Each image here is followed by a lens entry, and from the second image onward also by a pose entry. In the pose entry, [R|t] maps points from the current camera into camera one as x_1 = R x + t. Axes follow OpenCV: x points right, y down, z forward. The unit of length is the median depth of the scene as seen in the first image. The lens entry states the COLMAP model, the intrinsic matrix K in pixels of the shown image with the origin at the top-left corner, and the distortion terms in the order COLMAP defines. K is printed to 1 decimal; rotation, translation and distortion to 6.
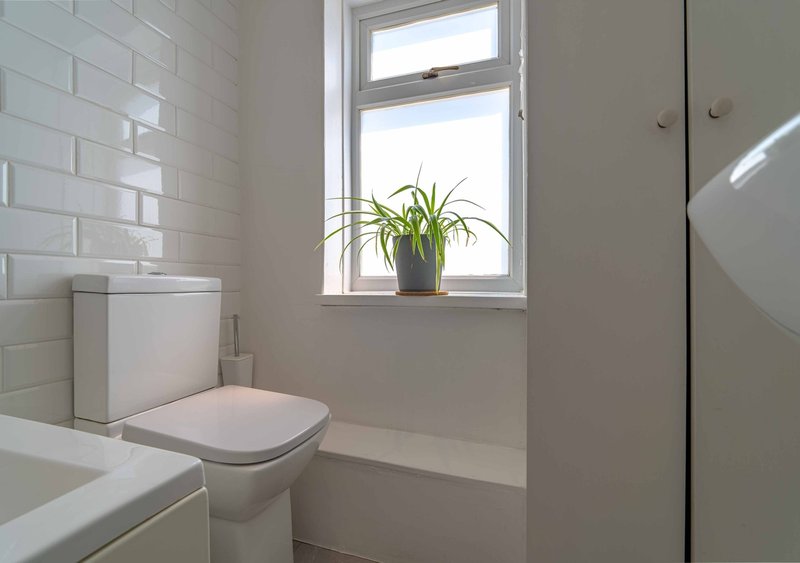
lens RADIAL K [[367.2, 0, 400.9], [0, 367.2, 281.3], [0, 0, 1]] dist [0.000713, -0.001552]
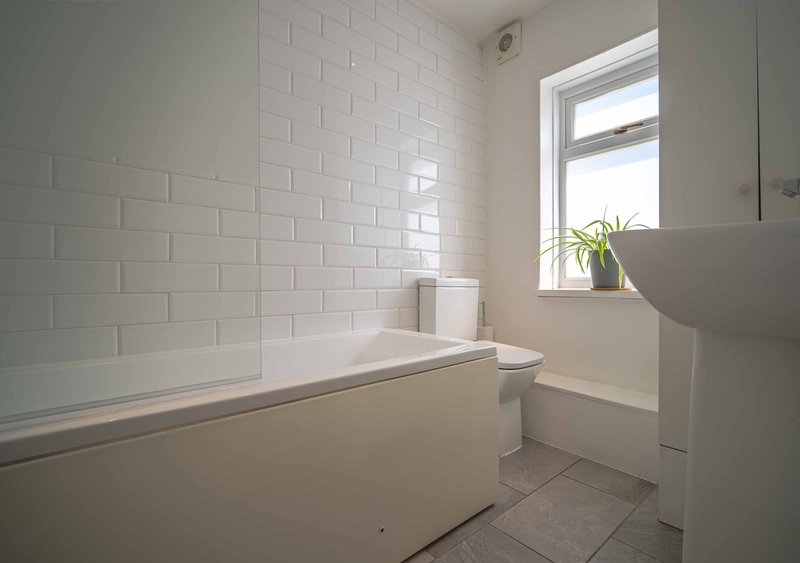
lens RADIAL K [[367.2, 0, 401.2], [0, 367.2, 284.3], [0, 0, 1]] dist [0.000713, -0.001552]
pose [[0.855422, 0.000765, -0.517931, 0.097410], [-0.001680, 0.999998, -0.001298, 0.016845], [0.517929, 0.001980, 0.855422, -0.662914]]
